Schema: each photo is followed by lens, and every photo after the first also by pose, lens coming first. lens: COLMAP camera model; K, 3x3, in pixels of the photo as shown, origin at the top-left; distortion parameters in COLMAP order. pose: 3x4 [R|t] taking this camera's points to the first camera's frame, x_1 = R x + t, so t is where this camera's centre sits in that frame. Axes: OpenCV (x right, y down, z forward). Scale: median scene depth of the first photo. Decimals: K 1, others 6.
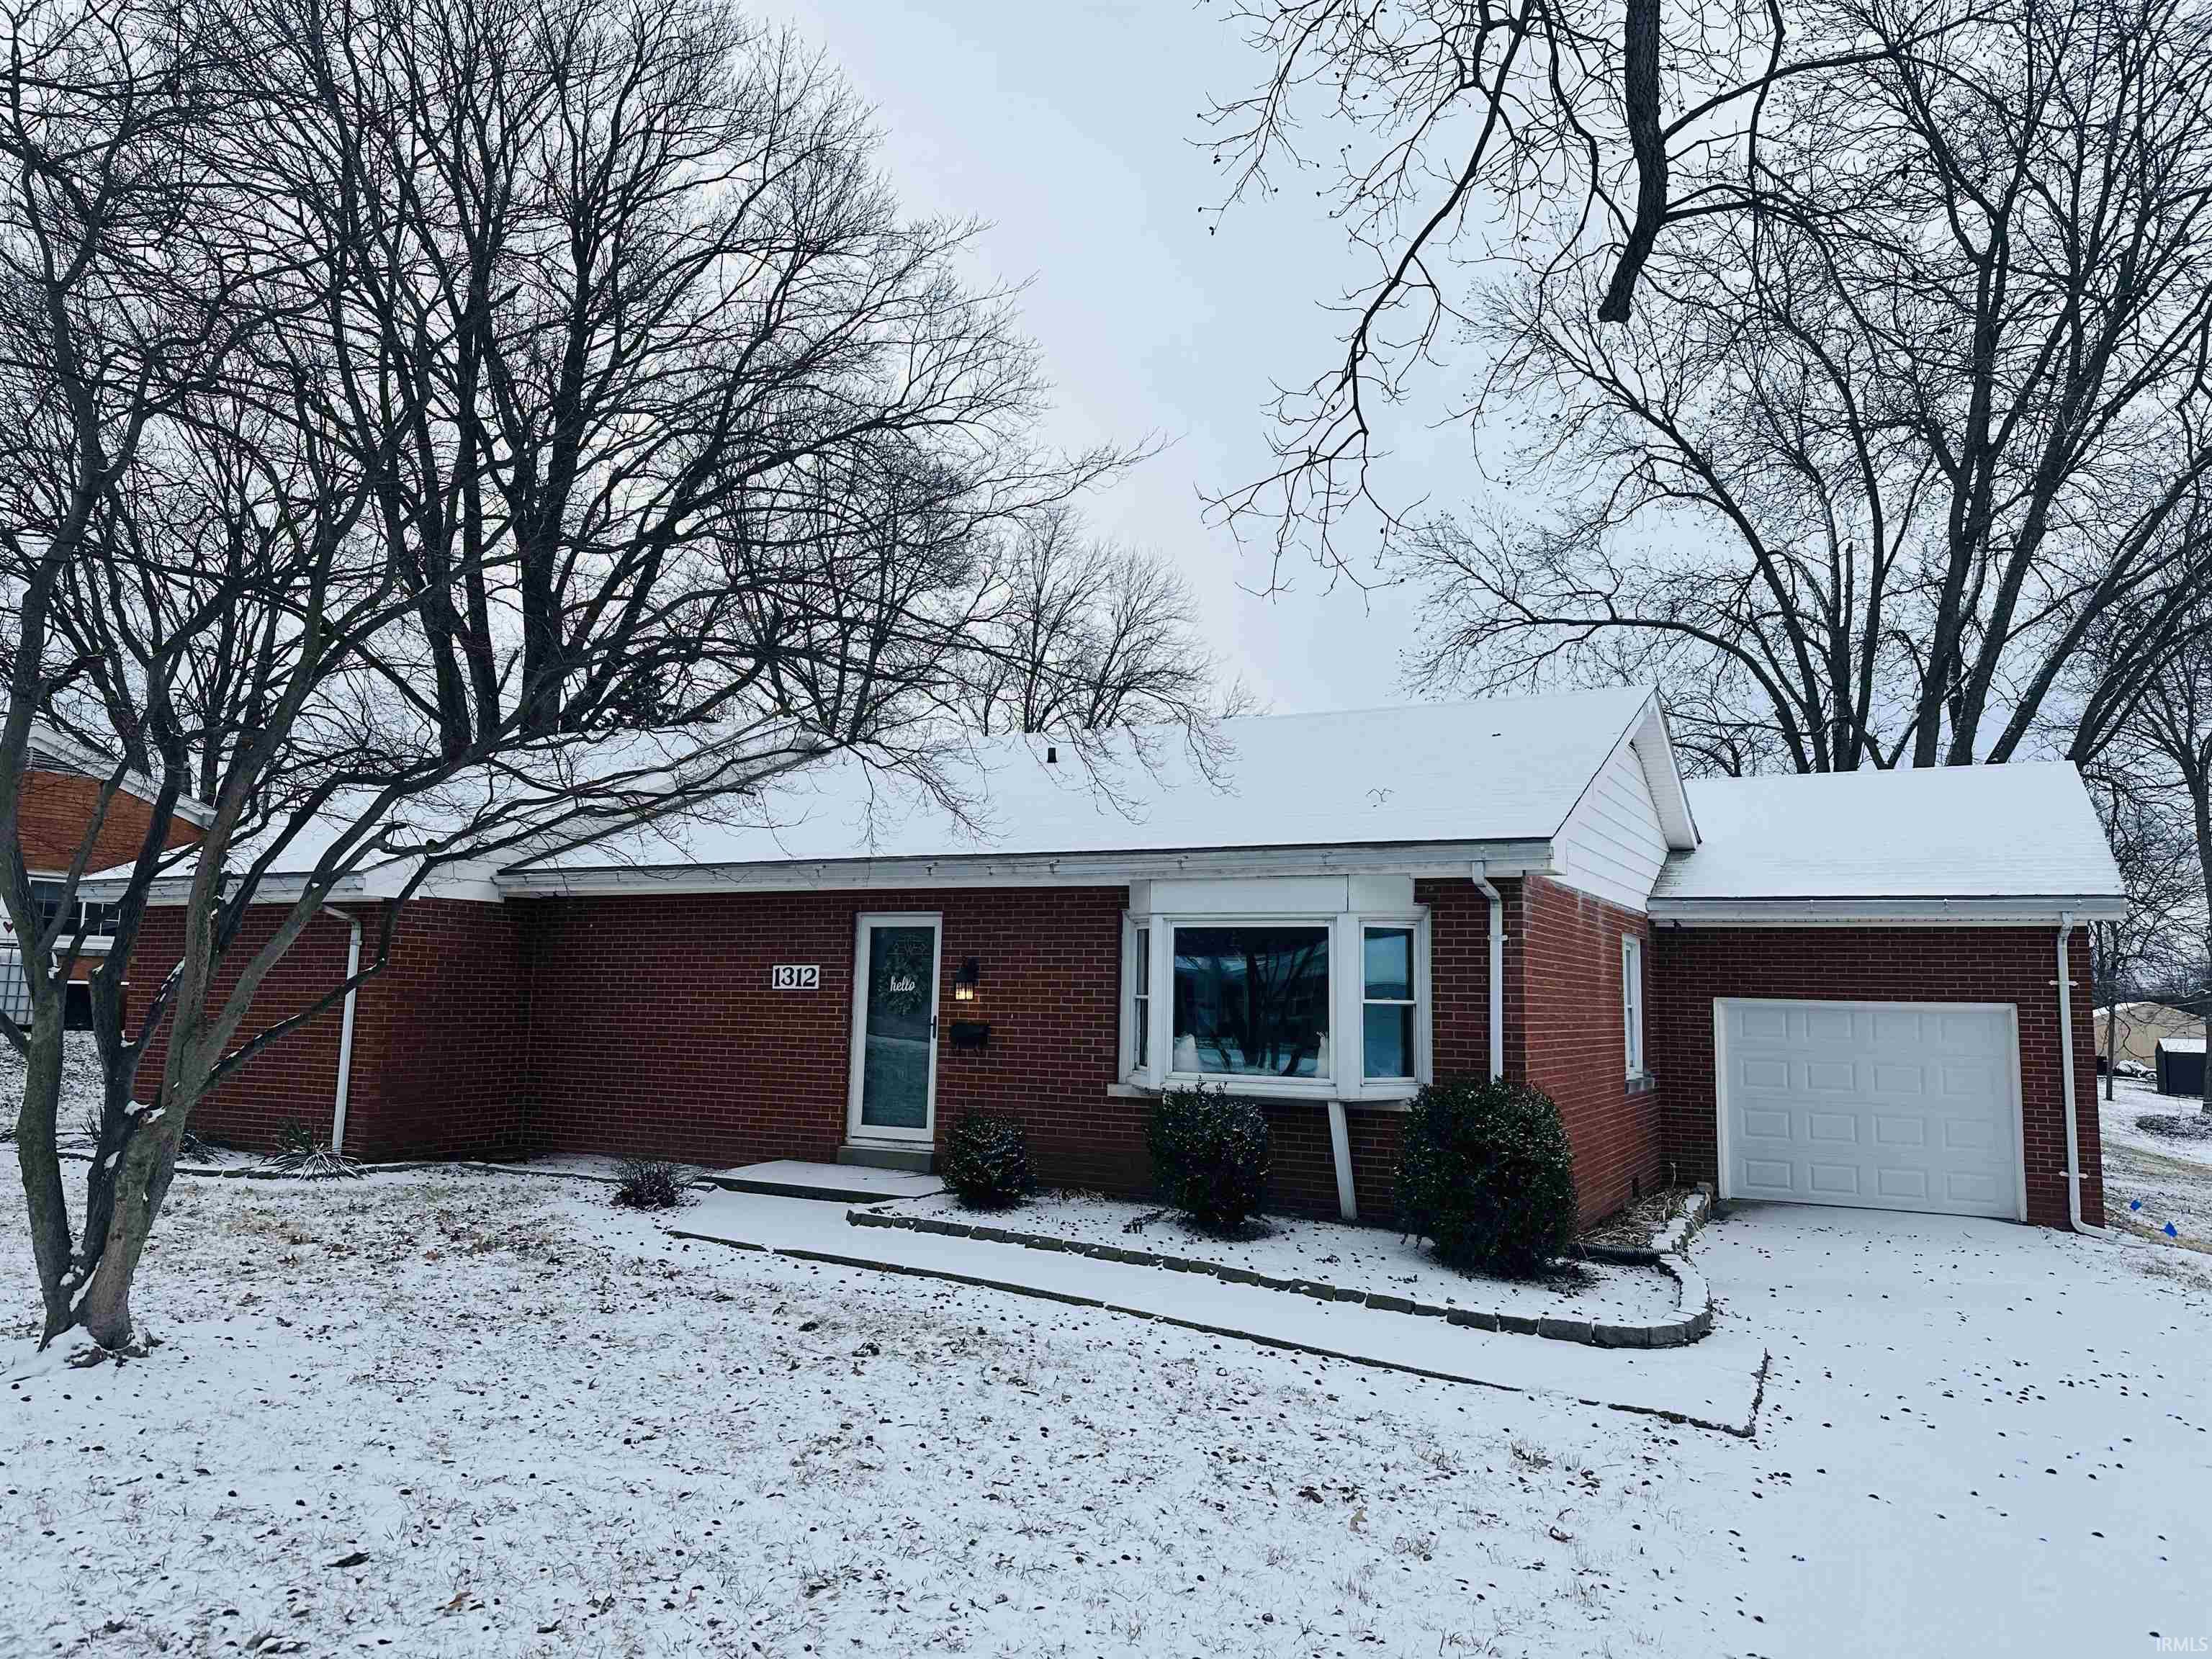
lens RADIAL K [[1532.1, 0, 1120.1], [0, 1532.1, 830.5], [0, 0, 1]] dist [0.066922, -0.072388]
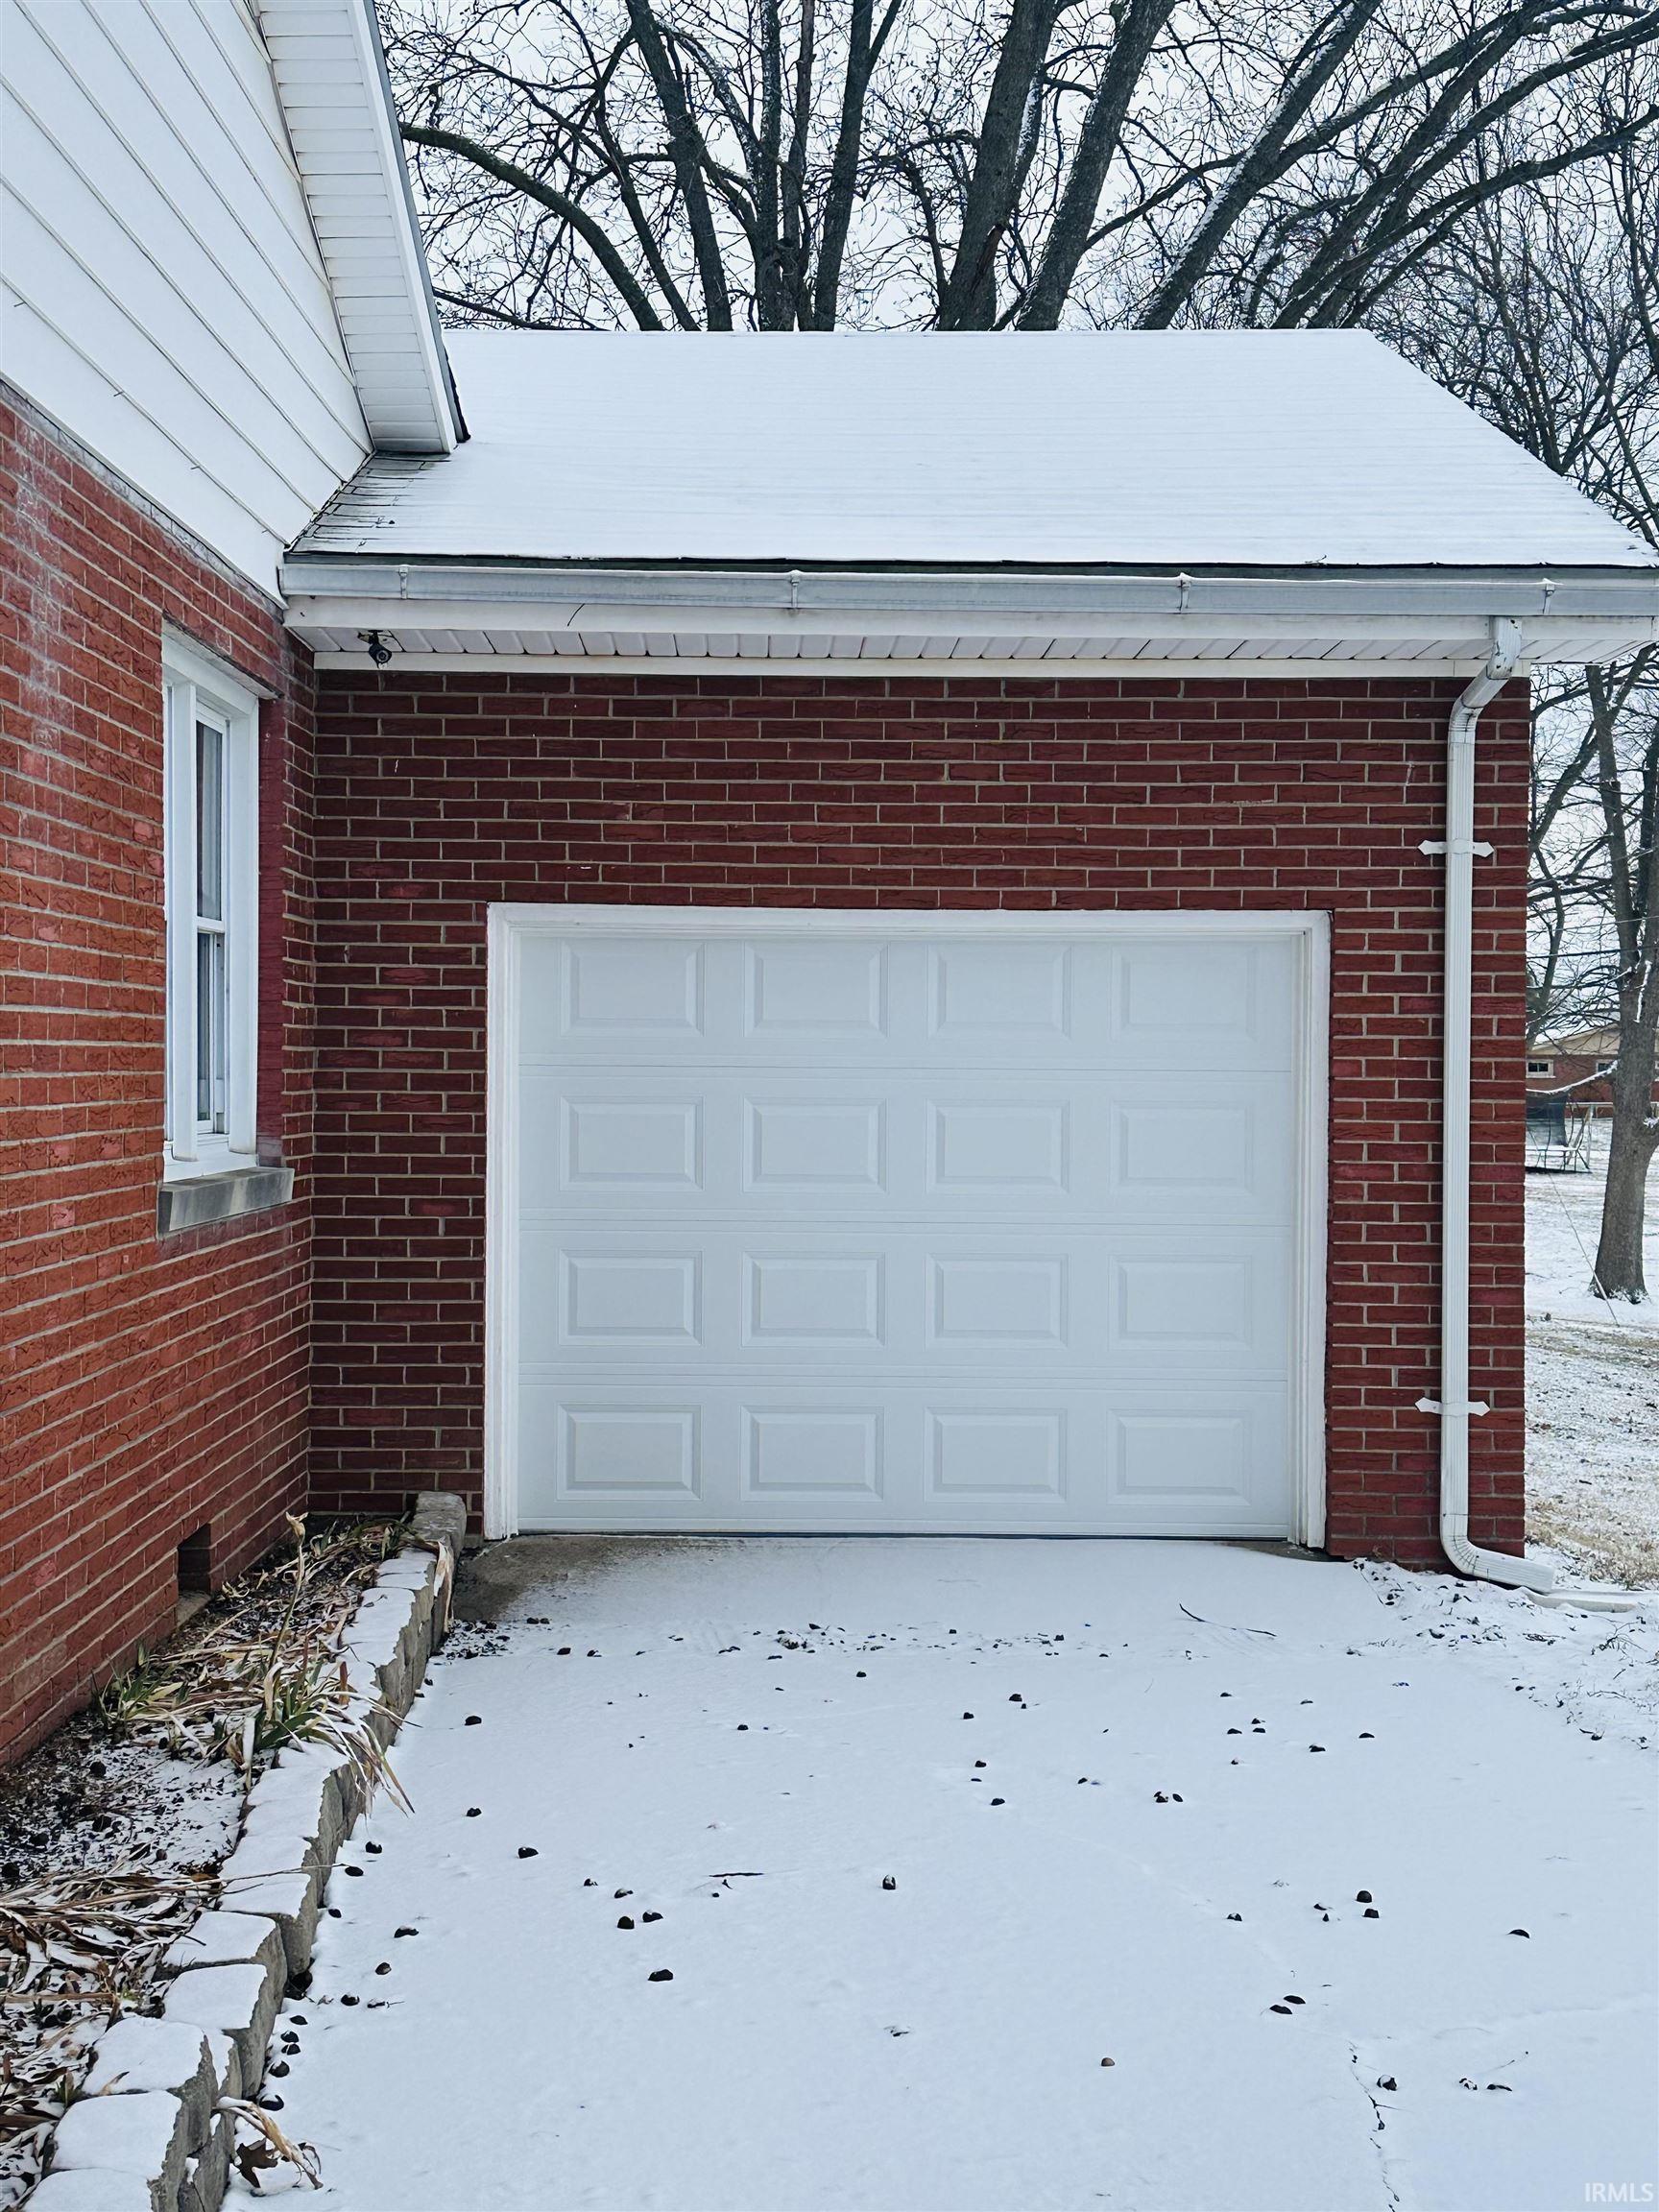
lens RADIAL K [[2749.2, 0, 828.7], [0, 2749.2, 1105.6], [0, 0, 1]] dist [0.150311, 0.000000]
pose [[0.887504, -0.018745, 0.460420, 0.196955], [-0.042531, 0.991575, 0.122353, 0.080800], [-0.458834, -0.128170, 0.879229, 0.497658]]
